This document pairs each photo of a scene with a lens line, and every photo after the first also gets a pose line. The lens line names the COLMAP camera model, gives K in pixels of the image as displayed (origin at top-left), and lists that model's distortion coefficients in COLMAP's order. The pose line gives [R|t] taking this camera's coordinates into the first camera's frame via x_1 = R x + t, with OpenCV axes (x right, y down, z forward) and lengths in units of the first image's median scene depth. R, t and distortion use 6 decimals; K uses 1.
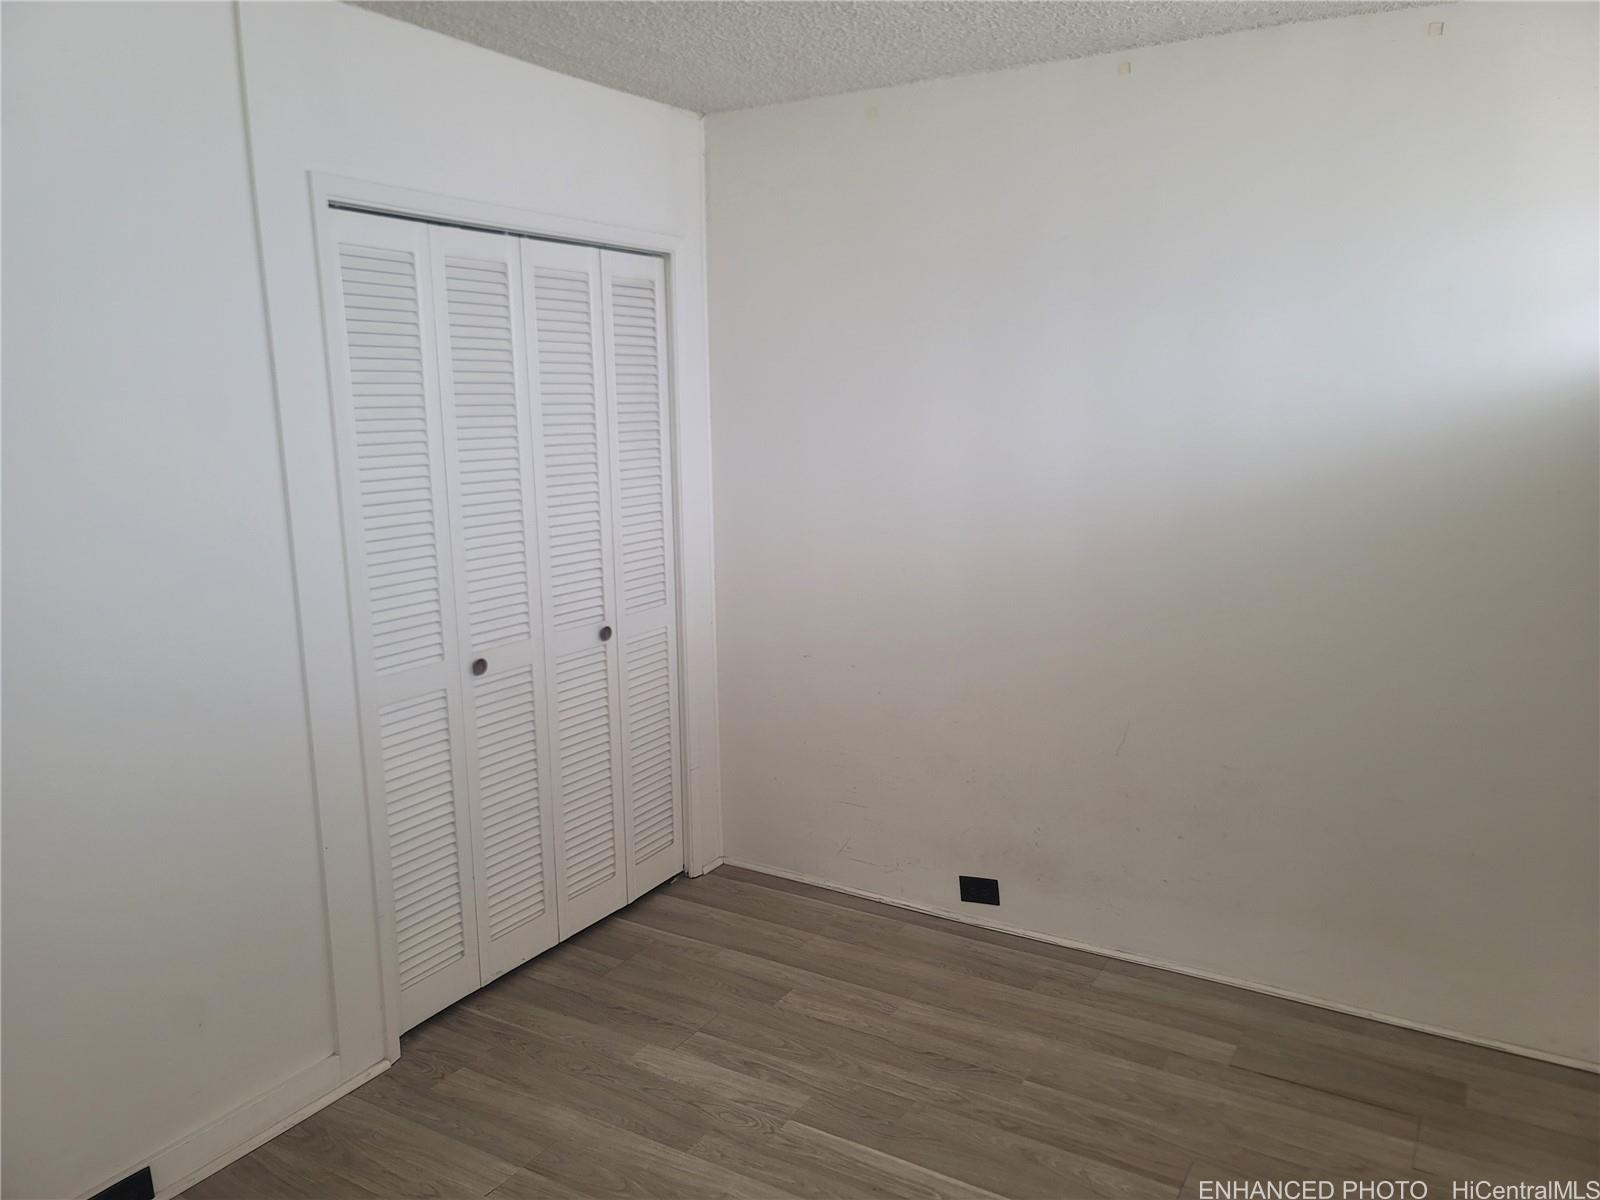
lens RADIAL K [[1161.2, 0, 796.1], [0, 1161.2, 603.7], [0, 0, 1]] dist [0.030629, -0.001404]
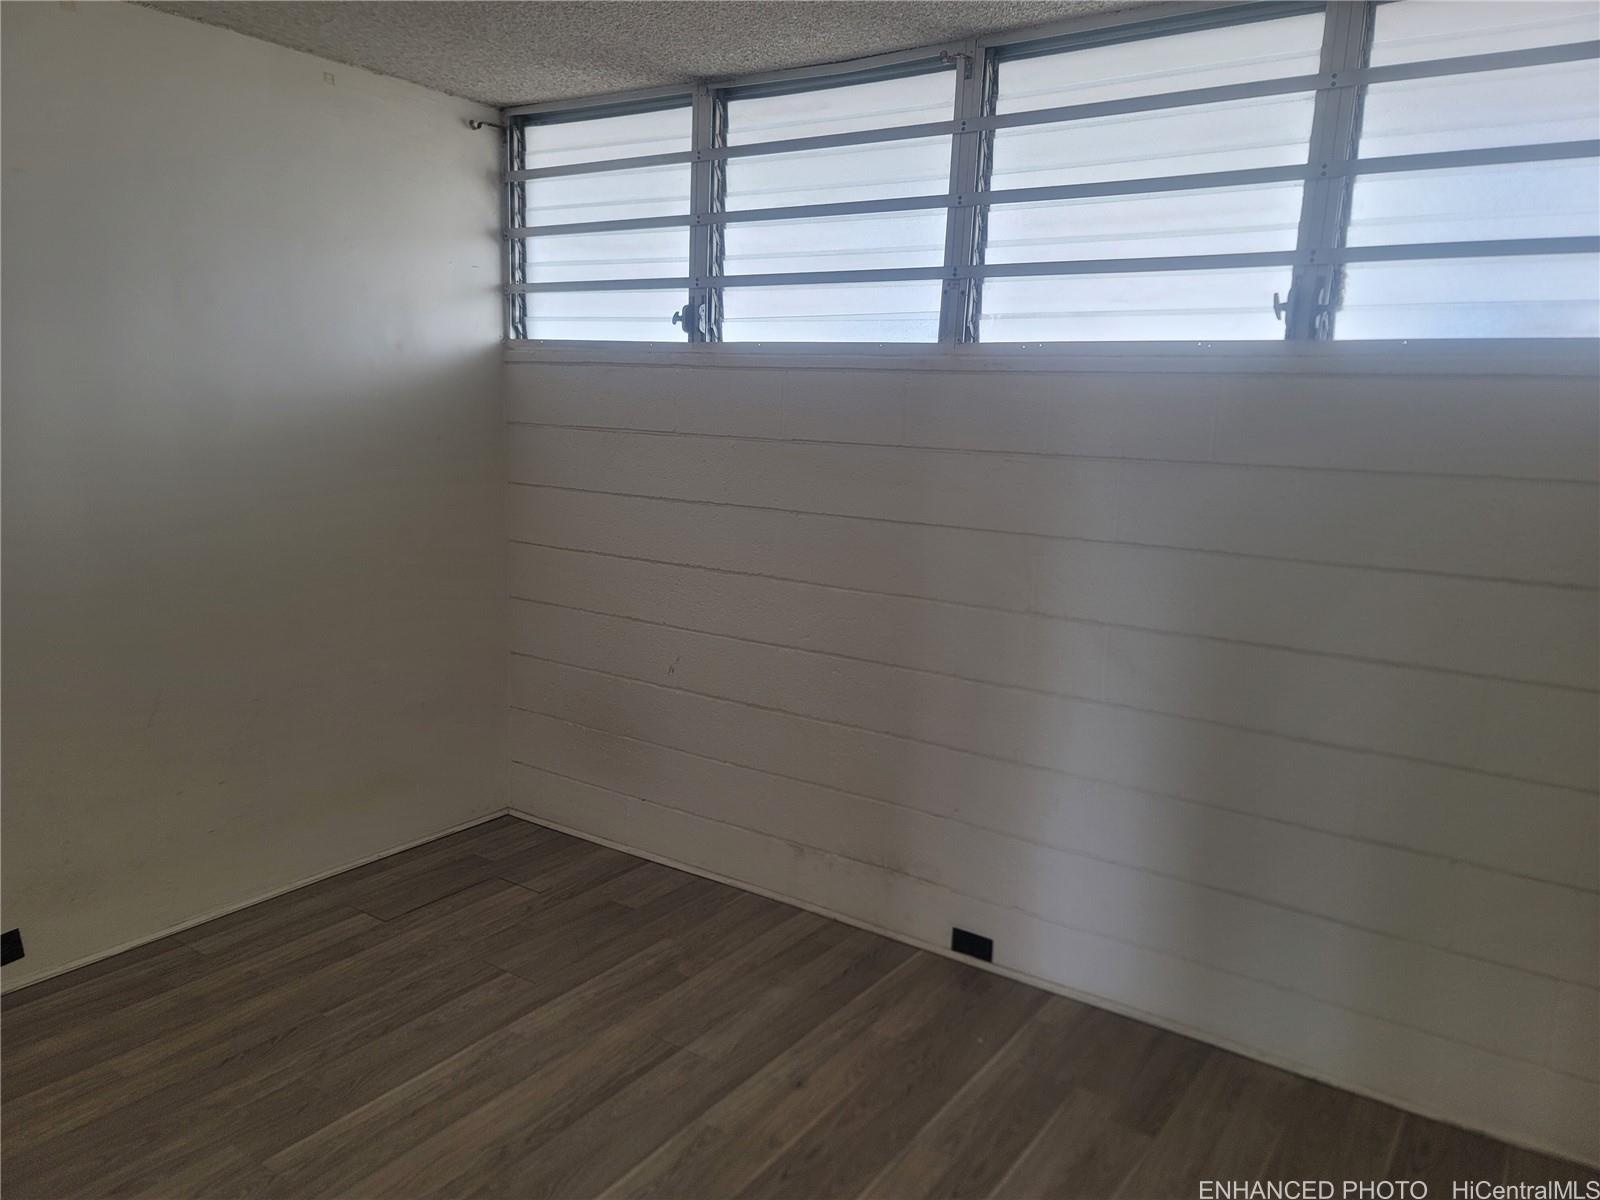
lens RADIAL K [[1210.1, 0, 788.0], [0, 1210.1, 608.5], [0, 0, 1]] dist [0.051618, -0.005224]
pose [[0.058063, -0.162021, 0.985078, -0.786812], [0.139681, 0.978354, 0.152682, -0.057128], [-0.988493, 0.128732, 0.079438, 0.440497]]
